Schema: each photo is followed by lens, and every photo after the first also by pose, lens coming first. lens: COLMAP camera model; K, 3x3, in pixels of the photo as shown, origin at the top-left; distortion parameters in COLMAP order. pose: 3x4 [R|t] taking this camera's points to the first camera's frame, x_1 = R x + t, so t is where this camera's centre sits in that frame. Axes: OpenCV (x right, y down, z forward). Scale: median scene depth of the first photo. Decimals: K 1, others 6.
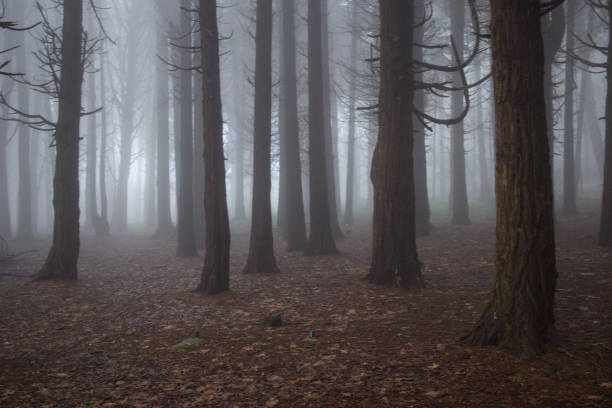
lens RADIAL K [[828.1, 0, 306.0], [0, 828.1, 204.0], [0, 0, 1]] dist [-0.002370, 0.818781]
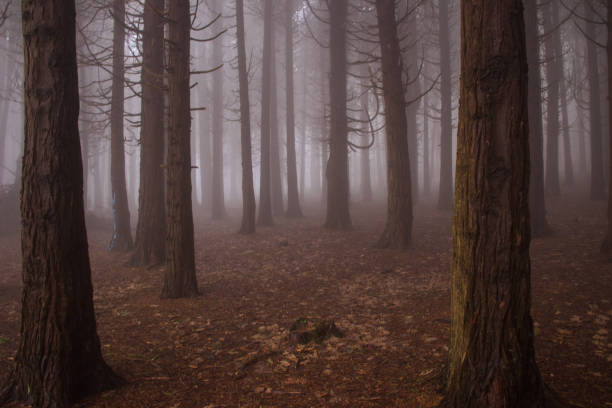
lens RADIAL K [[562.4, 0, 308.5], [0, 562.4, 207.5], [0, 0, 1]] dist [-0.158043, 0.189841]
pose [[0.996243, -0.005569, 0.086425, -0.080917], [0.003352, 0.999662, 0.025766, 0.009644], [-0.086539, -0.025380, 0.995925, -0.343085]]
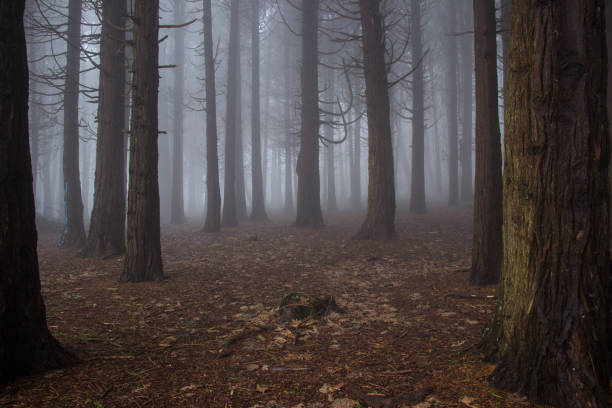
lens RADIAL K [[562.4, 0, 308.5], [0, 562.4, 207.5], [0, 0, 1]] dist [-0.158043, 0.189841]
pose [[0.986250, 0.004884, 0.165188, -0.104687], [-0.002831, 0.999916, -0.012661, 0.067628], [-0.165236, 0.012019, 0.986181, -0.256418]]
